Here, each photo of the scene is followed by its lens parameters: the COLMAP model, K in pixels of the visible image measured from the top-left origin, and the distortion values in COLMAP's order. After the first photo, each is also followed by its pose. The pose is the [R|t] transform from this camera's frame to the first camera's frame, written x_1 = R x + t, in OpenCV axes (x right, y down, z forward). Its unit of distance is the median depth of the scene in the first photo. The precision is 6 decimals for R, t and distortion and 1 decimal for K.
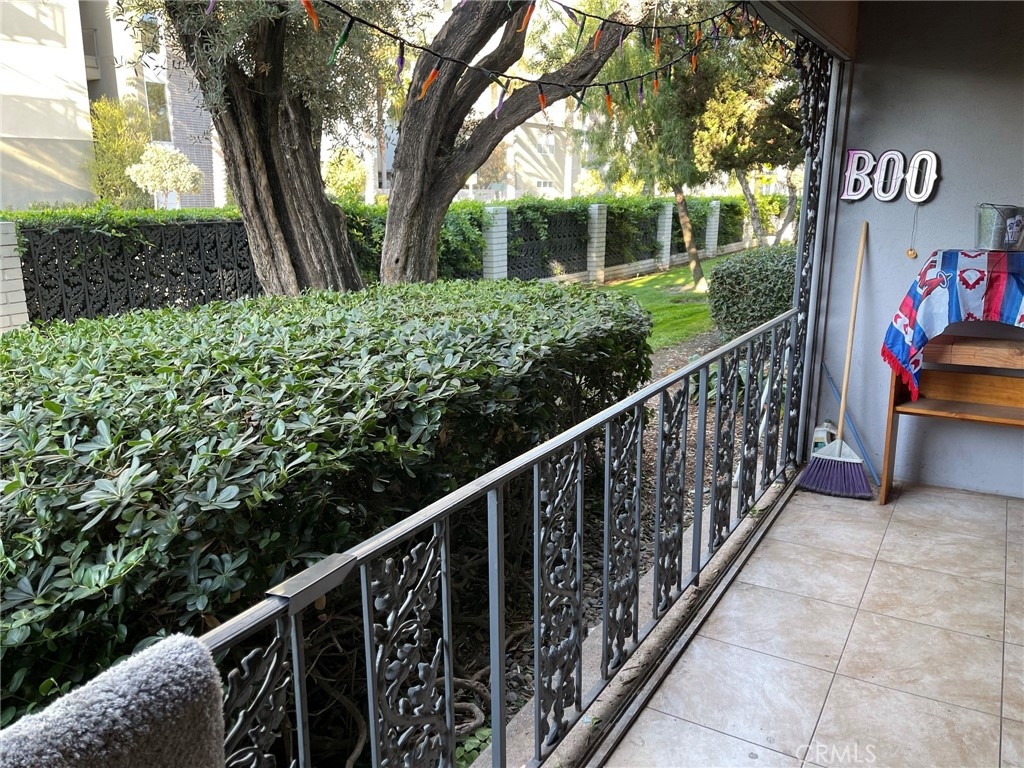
lens RADIAL K [[773.7, 0, 512.3], [0, 773.7, 384.0], [0, 0, 1]] dist [0.059308, -0.071060]
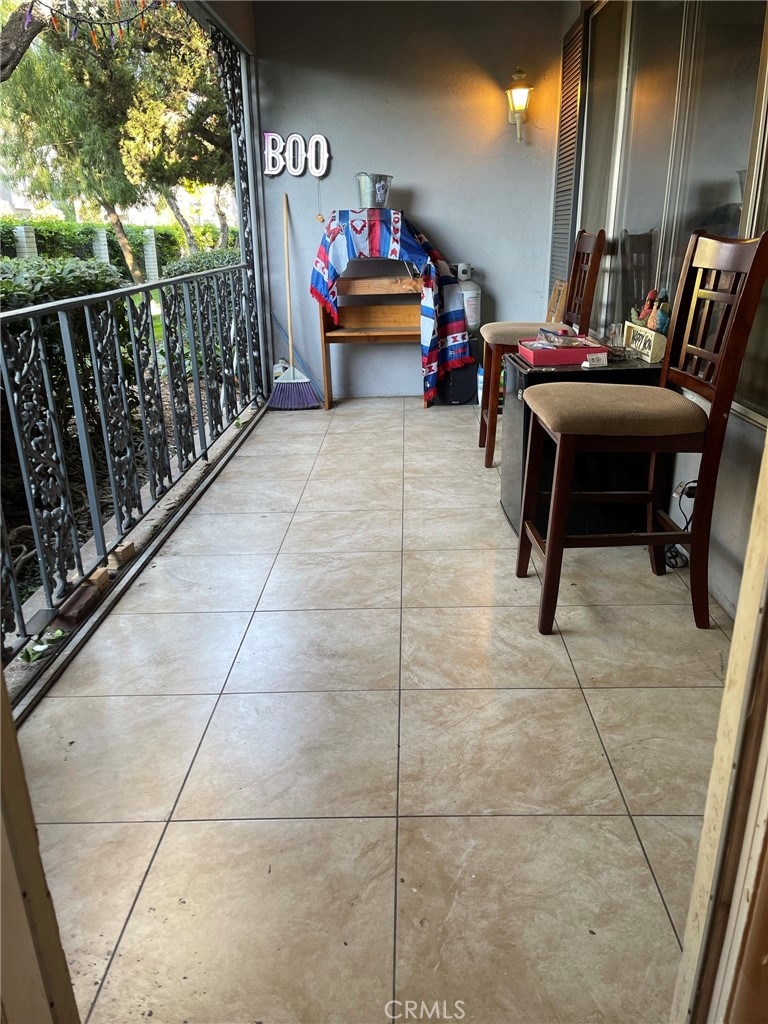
lens RADIAL K [[773.7, 0, 393.1], [0, 773.7, 515.9], [0, 0, 1]] dist [0.059308, -0.071060]
pose [[0.857988, -0.179898, 0.481138, -0.107618], [0.127125, 0.981895, 0.140435, 0.155954], [-0.497691, -0.059327, 0.865323, -0.229681]]
